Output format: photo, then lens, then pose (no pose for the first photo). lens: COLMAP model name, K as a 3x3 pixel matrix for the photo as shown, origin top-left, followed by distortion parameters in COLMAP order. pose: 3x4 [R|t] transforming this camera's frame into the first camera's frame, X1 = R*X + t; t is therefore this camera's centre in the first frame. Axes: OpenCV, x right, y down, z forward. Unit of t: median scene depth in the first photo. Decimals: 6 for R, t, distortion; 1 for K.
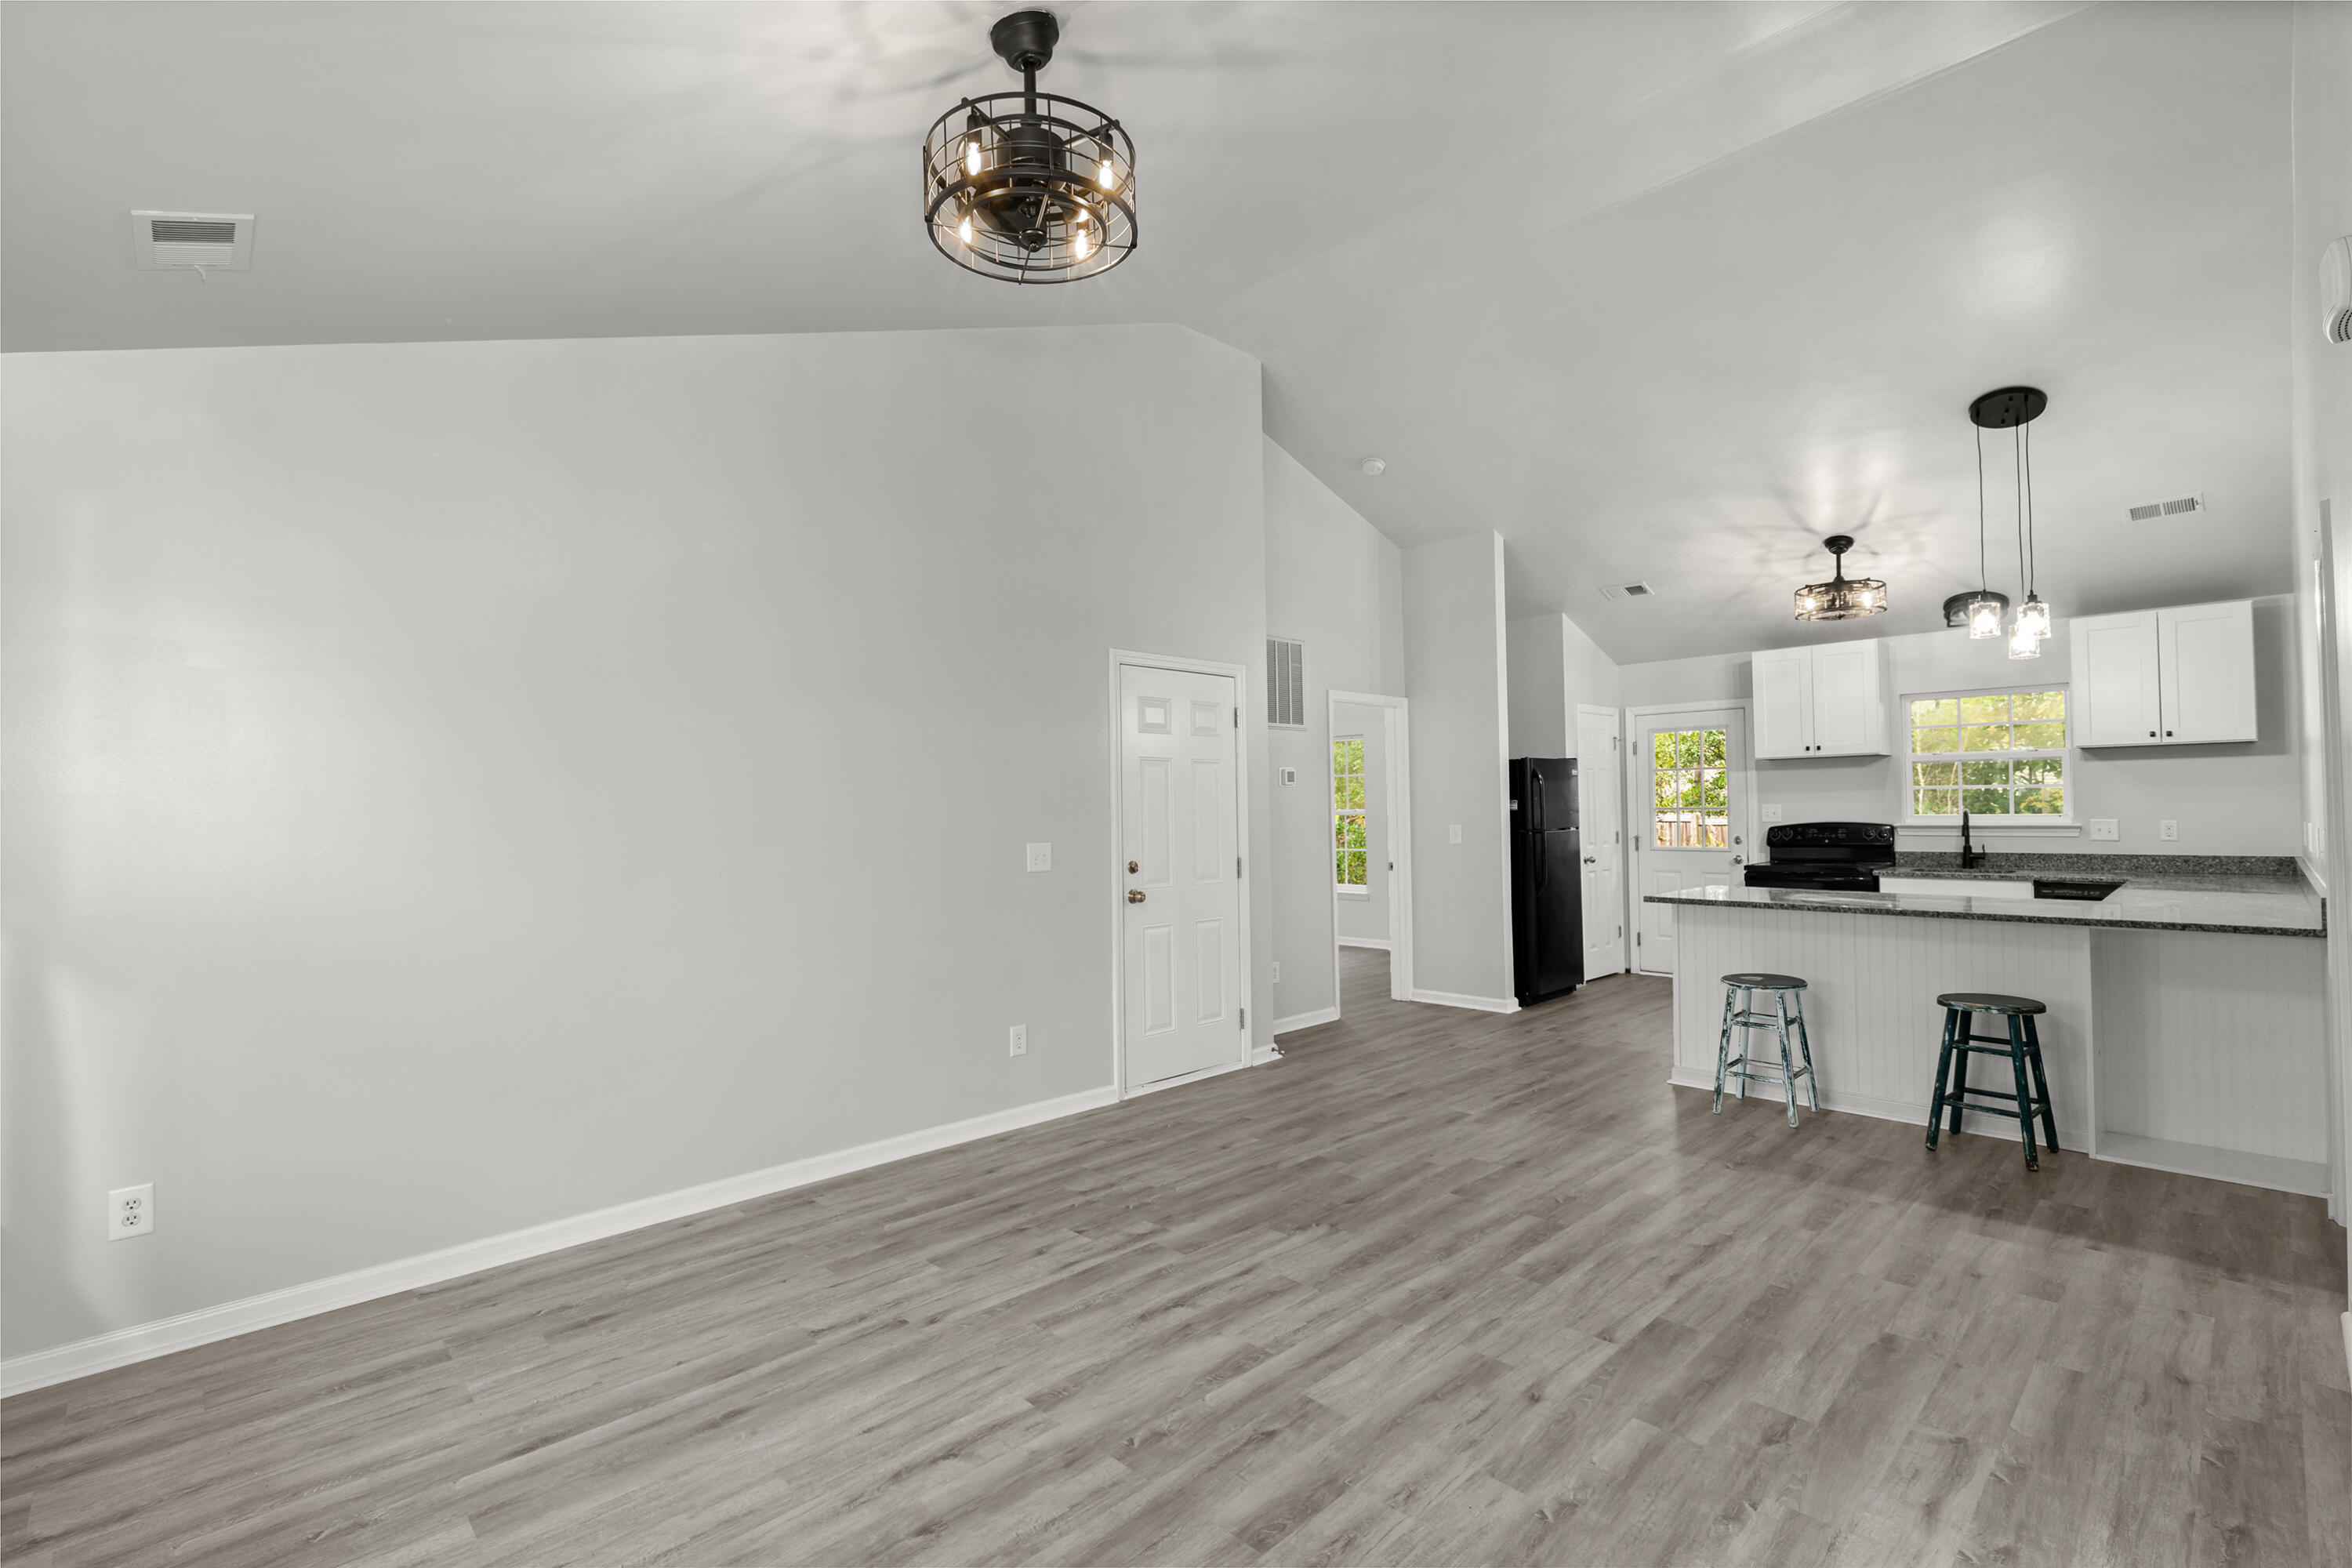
lens RADIAL K [[1073.4, 0, 1190.8], [0, 1073.4, 781.0], [0, 0, 1]] dist [0.022041, 0.000911]
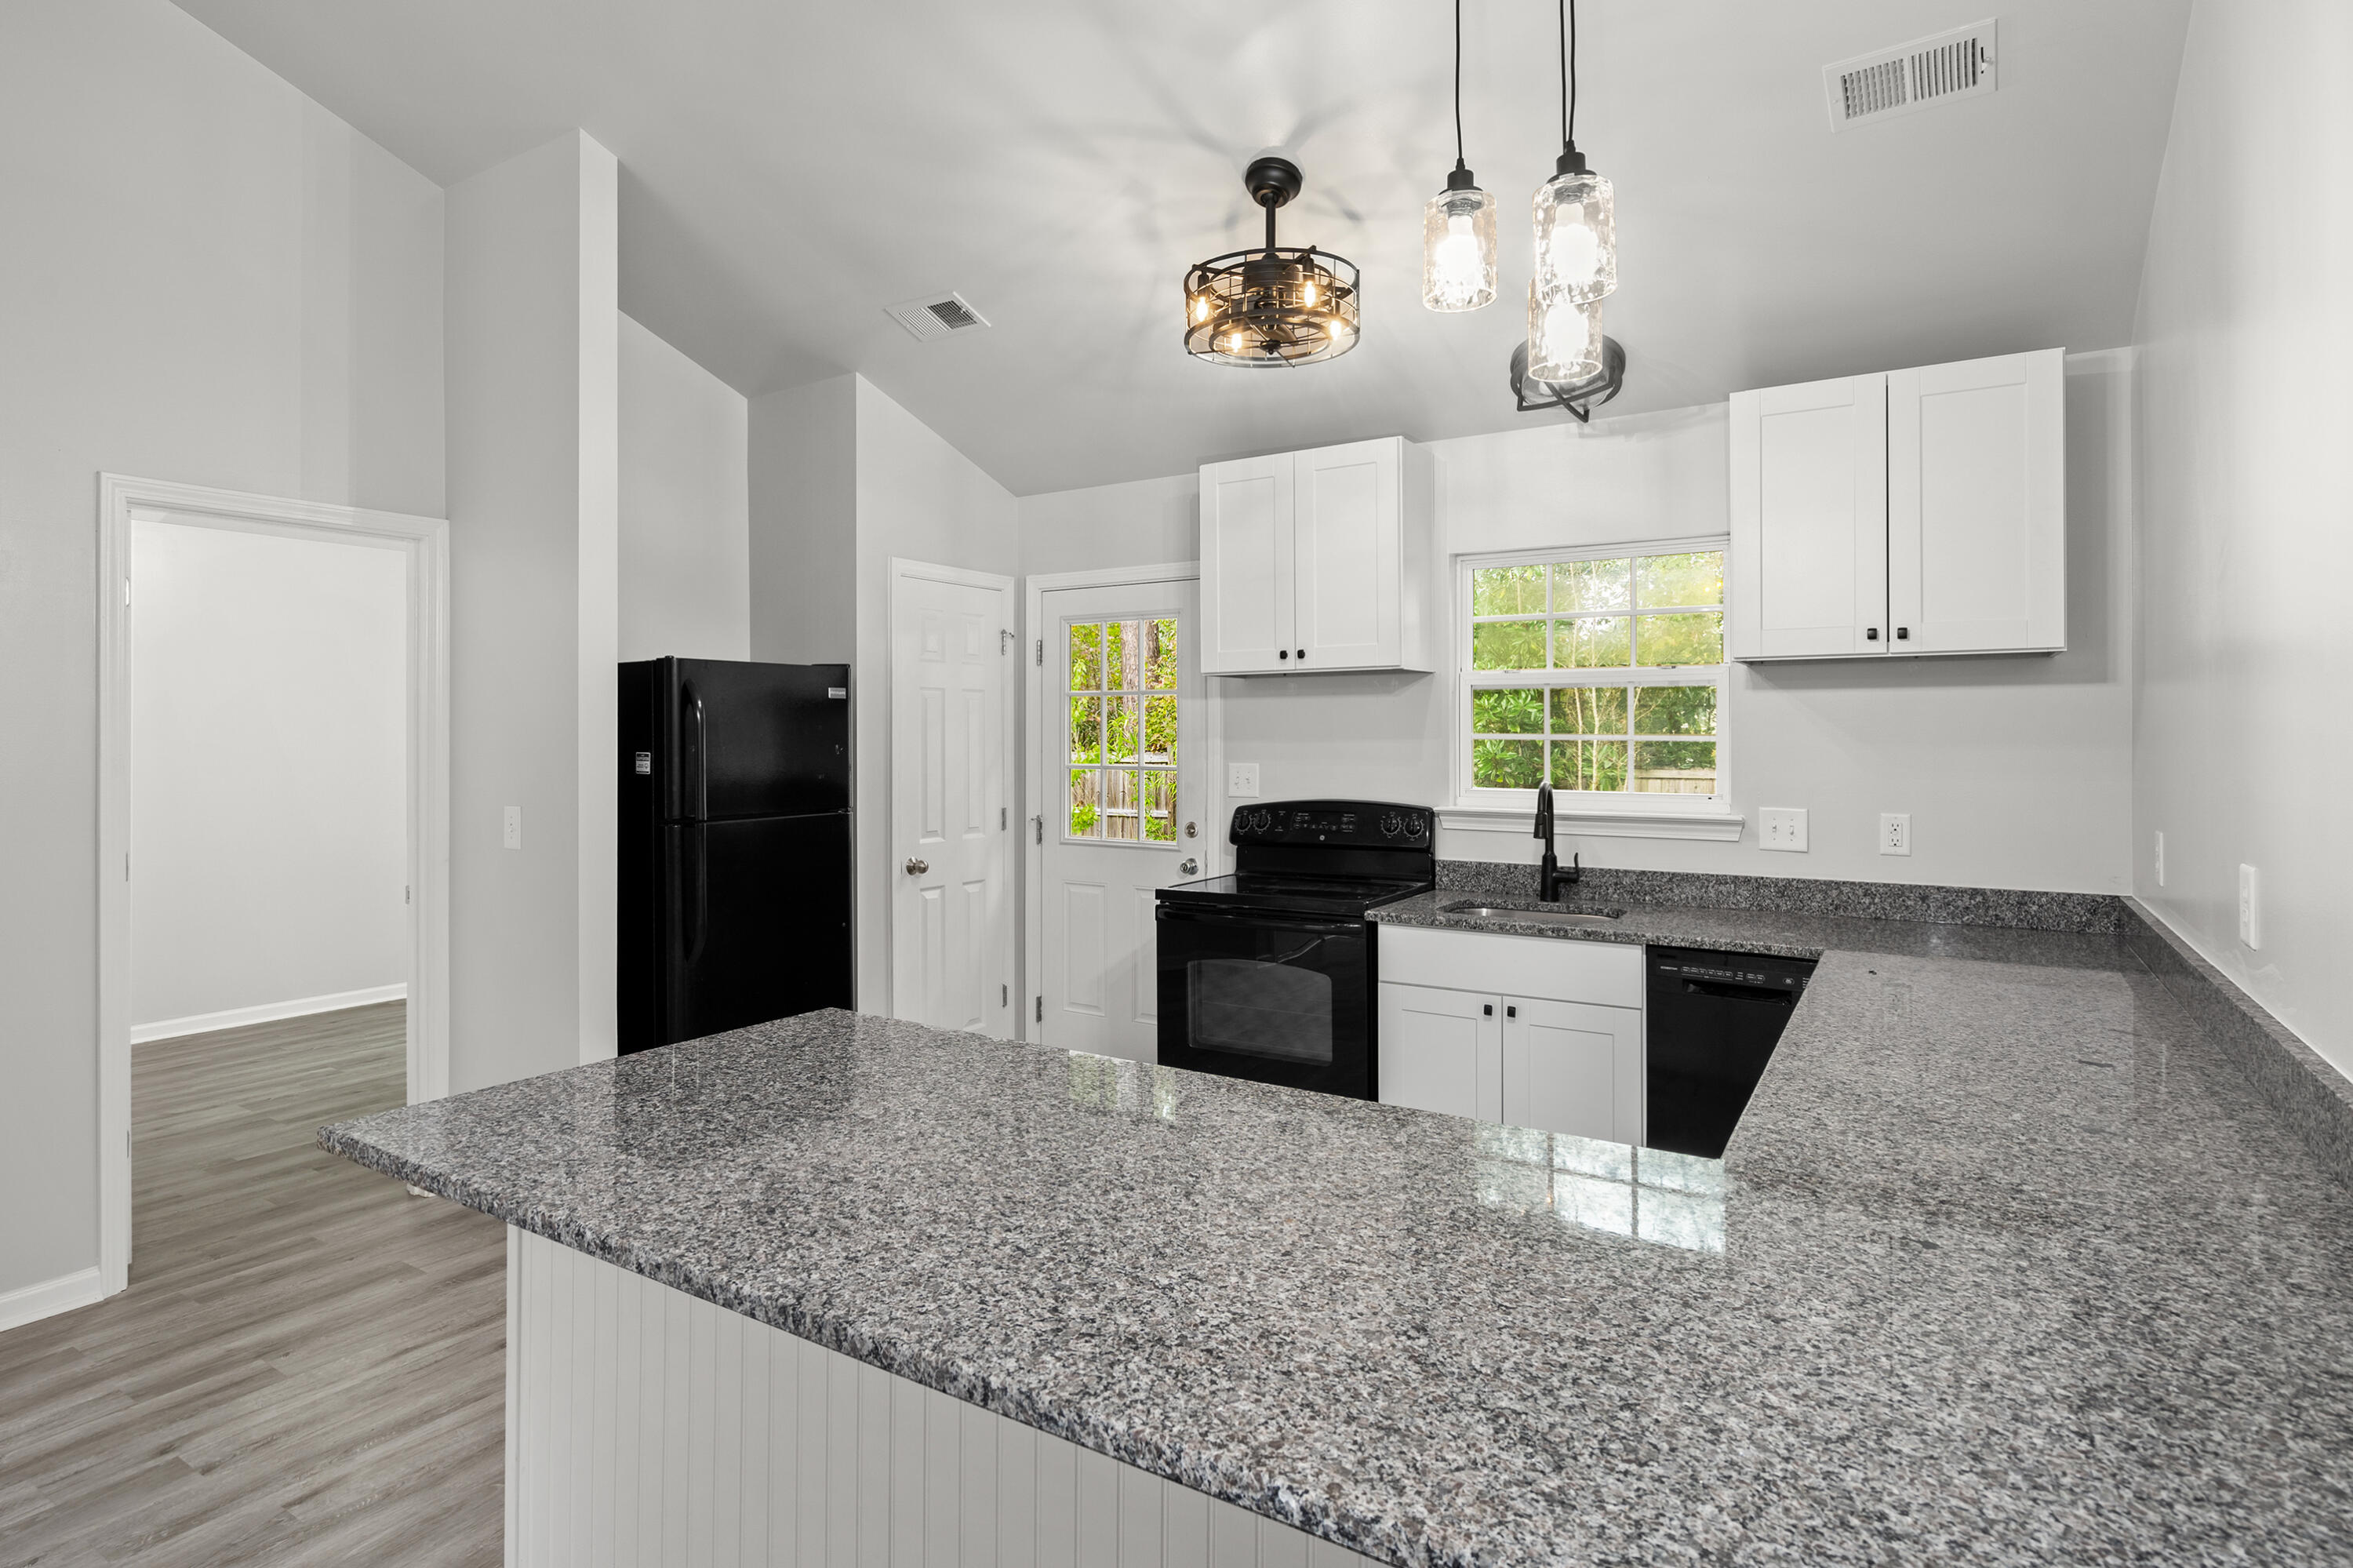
lens RADIAL K [[1154.9, 0, 1153.4], [0, 1154.9, 731.2], [0, 0, 1]] dist [0.000975, -0.007261]
pose [[0.984936, 0.013324, 0.172407, 0.442693], [-0.017345, 0.999611, 0.021838, -0.005605], [-0.172049, -0.024500, 0.984784, 0.508753]]
